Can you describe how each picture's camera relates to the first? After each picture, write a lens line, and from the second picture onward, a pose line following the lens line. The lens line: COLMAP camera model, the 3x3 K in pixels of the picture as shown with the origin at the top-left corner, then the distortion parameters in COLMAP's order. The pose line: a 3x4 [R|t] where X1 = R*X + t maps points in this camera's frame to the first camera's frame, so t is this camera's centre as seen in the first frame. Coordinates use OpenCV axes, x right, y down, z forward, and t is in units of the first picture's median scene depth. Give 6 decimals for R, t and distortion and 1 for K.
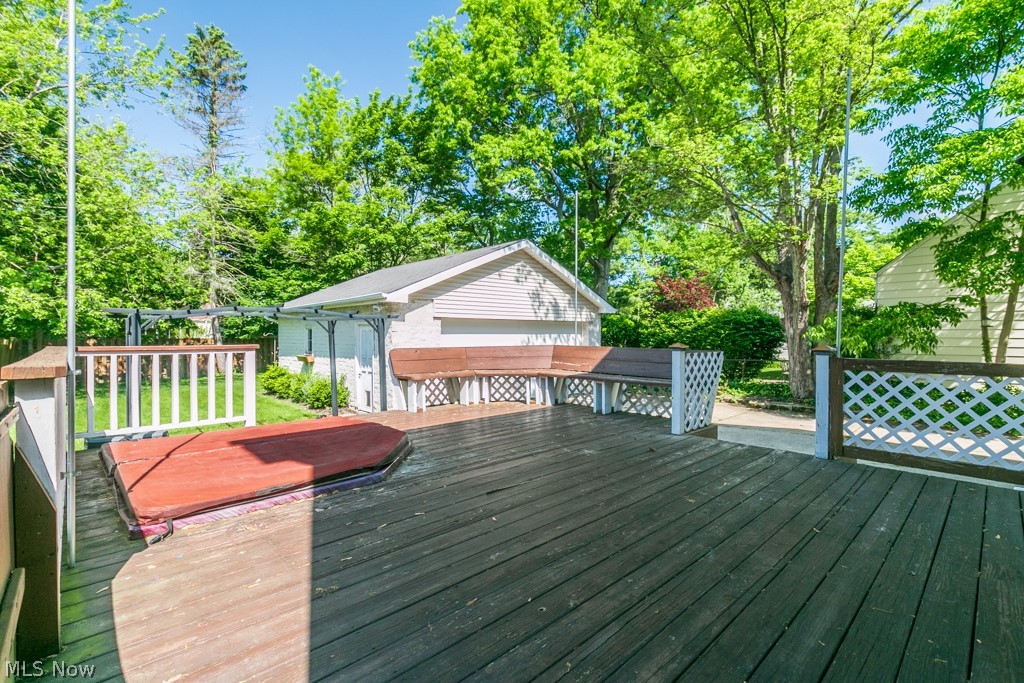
lens RADIAL K [[472.7, 0, 512.0], [0, 472.7, 341.5], [0, 0, 1]] dist [0.005060, 0.001354]
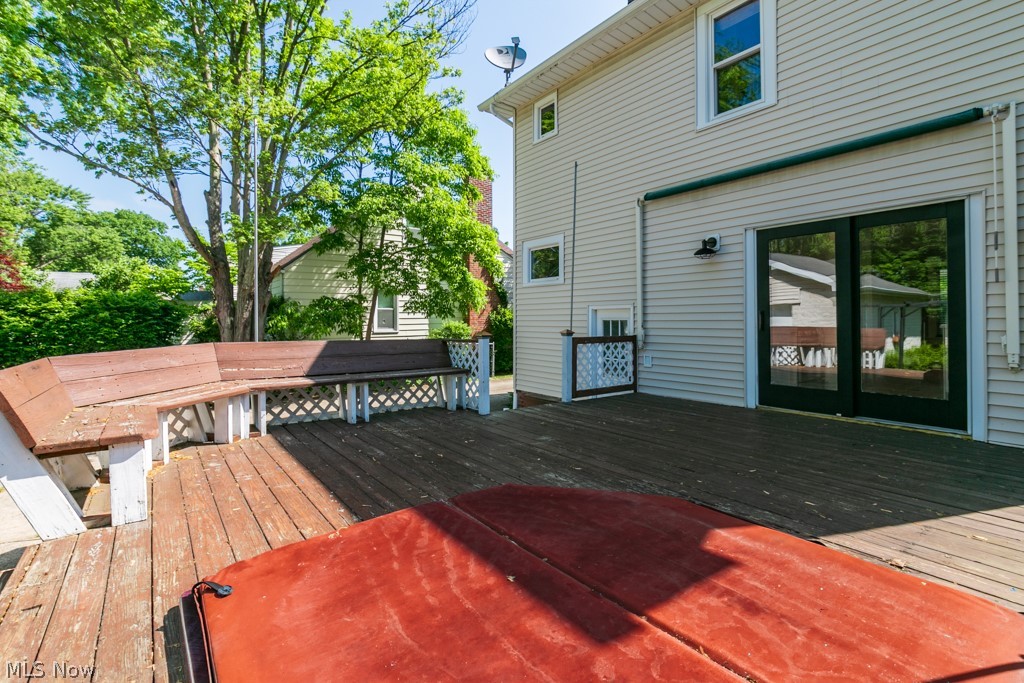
lens RADIAL K [[475.4, 0, 513.9], [0, 475.4, 319.6], [0, 0, 1]] dist [-0.000224, 0.000444]
pose [[0.114634, -0.000154, 0.993408, -1.002863], [0.022558, 0.999743, -0.002448, -0.027255], [-0.993152, 0.022690, 0.114608, 1.082563]]
